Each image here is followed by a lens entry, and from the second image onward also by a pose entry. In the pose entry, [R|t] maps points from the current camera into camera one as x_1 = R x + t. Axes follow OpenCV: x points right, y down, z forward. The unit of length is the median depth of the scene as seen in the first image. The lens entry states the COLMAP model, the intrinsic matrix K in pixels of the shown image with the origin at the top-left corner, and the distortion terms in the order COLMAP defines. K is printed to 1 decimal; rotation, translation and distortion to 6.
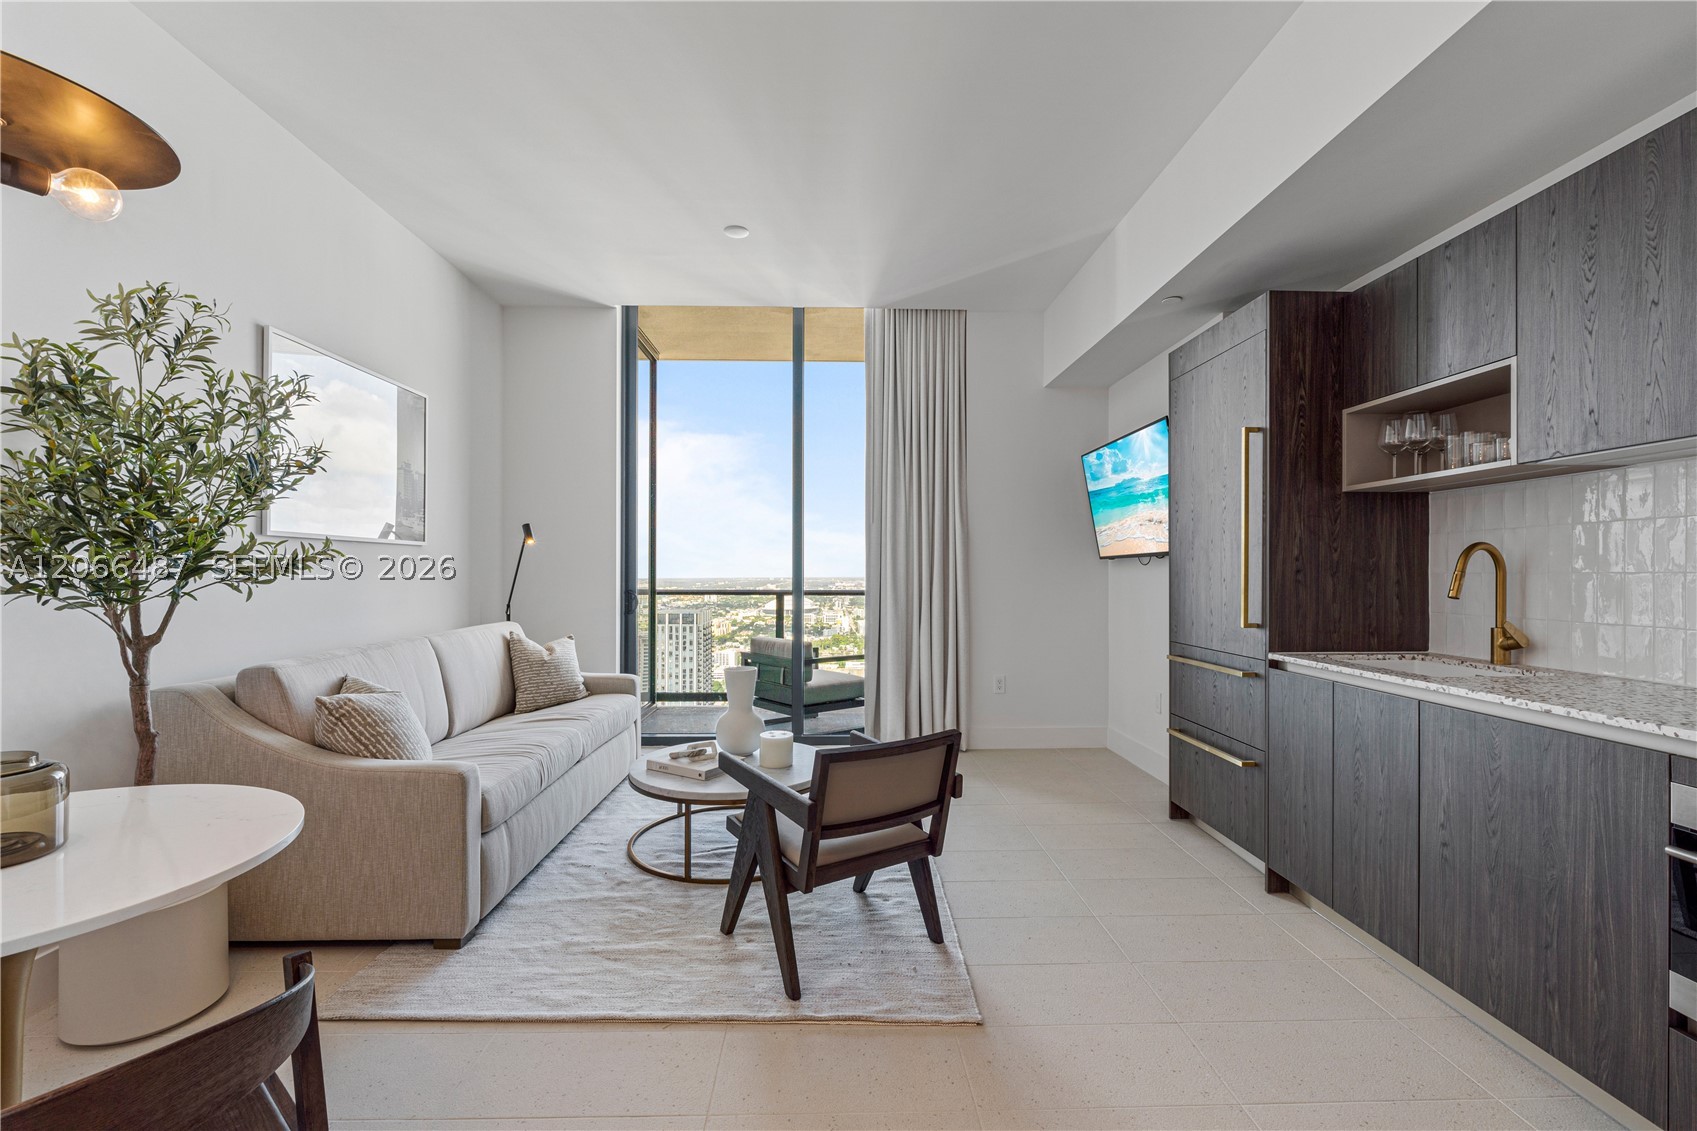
lens RADIAL K [[735.7, 0, 849.8], [0, 735.7, 572.4], [0, 0, 1]] dist [0.000167, 0.006687]
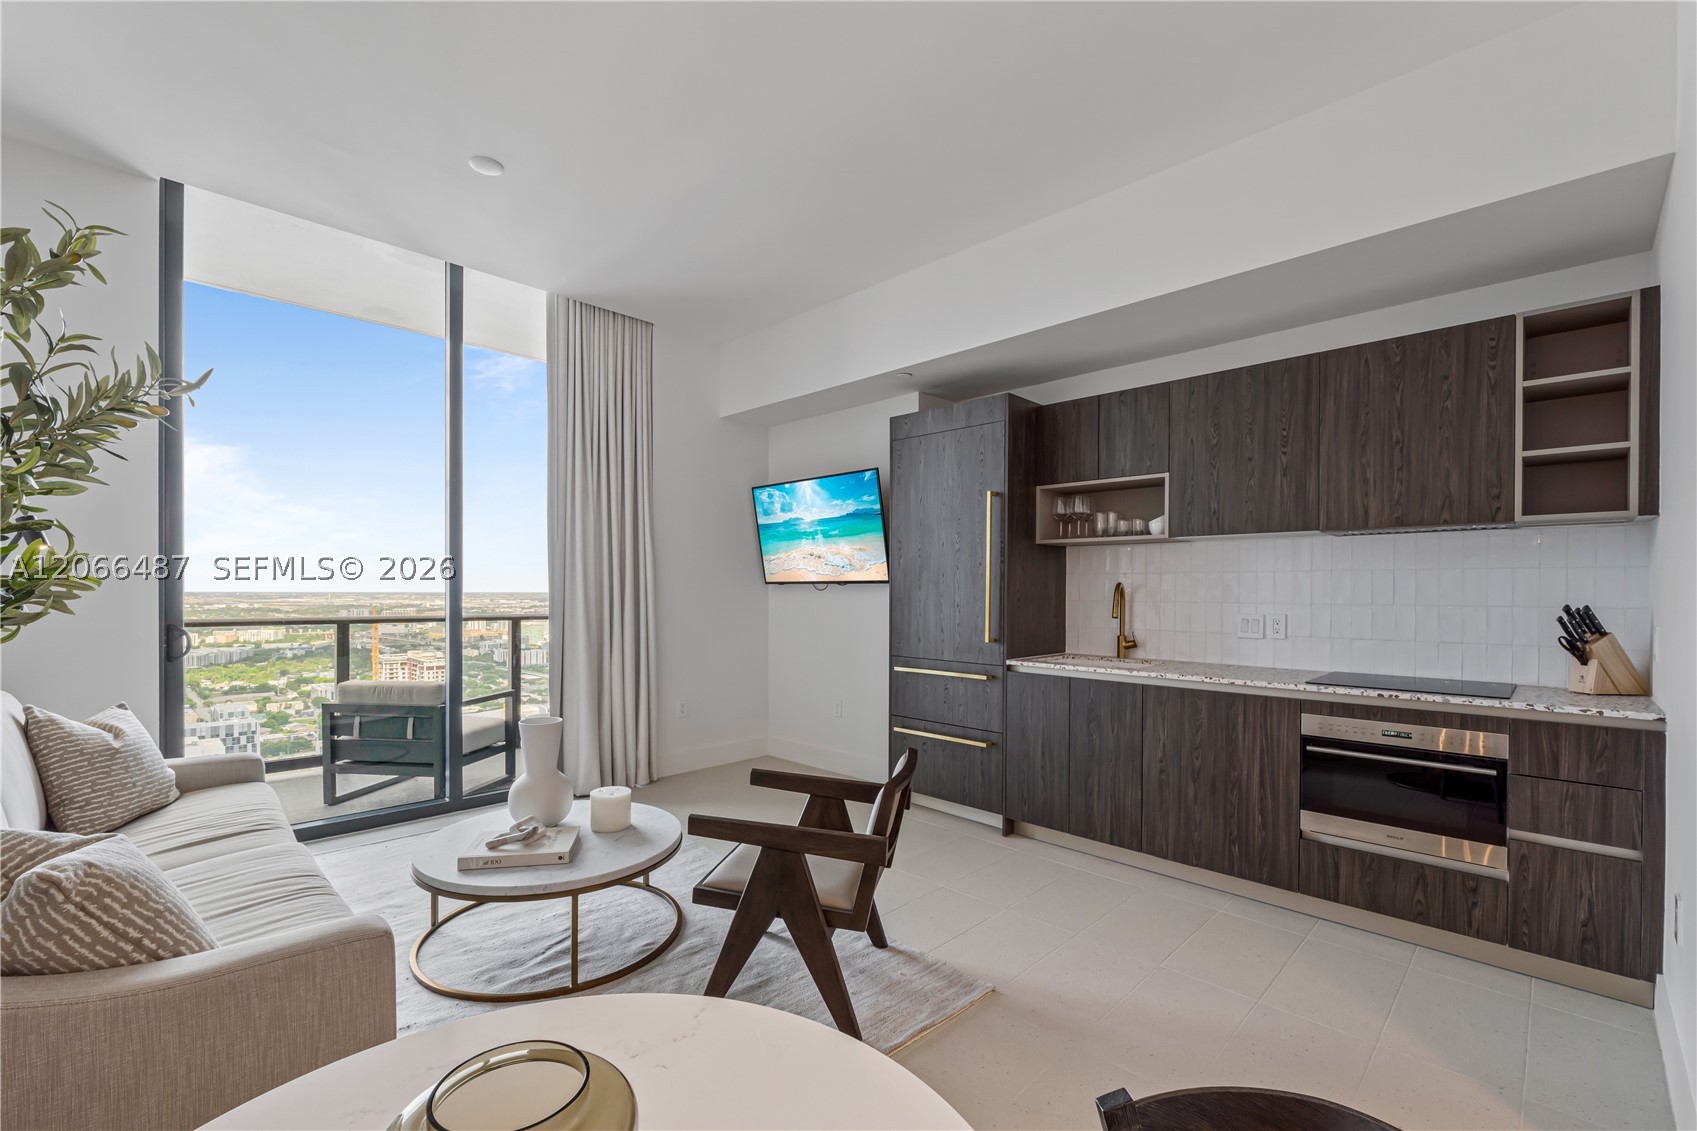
lens RADIAL K [[721.6, 0, 842.3], [0, 721.6, 594.5], [0, 0, 1]] dist [-0.001183, -0.000164]
pose [[0.727166, -0.000906, 0.686461, -0.590249], [-0.005247, 0.999963, 0.006878, -0.019833], [-0.686442, -0.008603, 0.727134, 0.253341]]
